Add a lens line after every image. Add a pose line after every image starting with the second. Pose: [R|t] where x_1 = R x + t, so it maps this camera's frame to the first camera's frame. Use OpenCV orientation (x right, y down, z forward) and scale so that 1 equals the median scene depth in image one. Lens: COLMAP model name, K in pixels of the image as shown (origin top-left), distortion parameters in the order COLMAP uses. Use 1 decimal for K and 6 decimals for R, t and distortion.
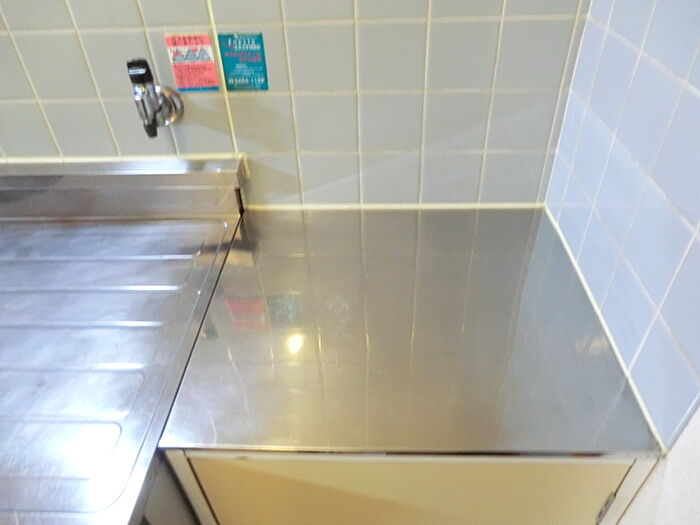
lens RADIAL K [[506.6, 0, 342.0], [0, 506.6, 257.4], [0, 0, 1]] dist [-0.071869, 0.068782]
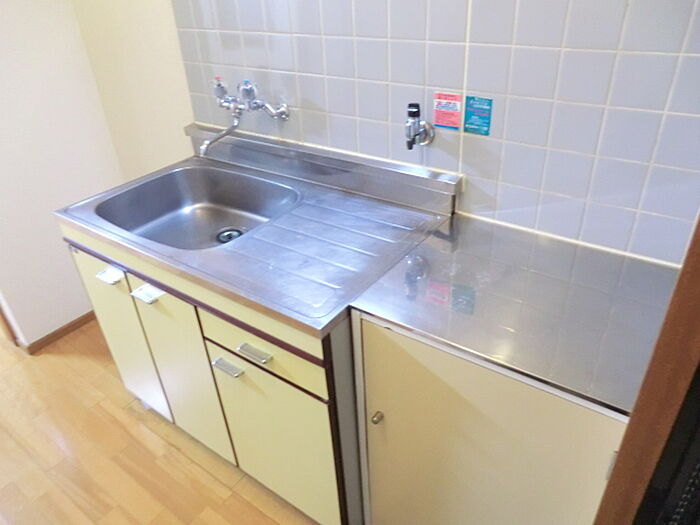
lens RADIAL K [[506.6, 0, 350.2], [0, 506.6, 257.9], [0, 0, 1]] dist [-0.071869, 0.068782]
pose [[0.839182, 0.280240, -0.466089, 0.313351], [-0.328882, 0.944053, -0.024524, 0.190211], [0.433140, 0.173868, 0.884398, -0.458392]]
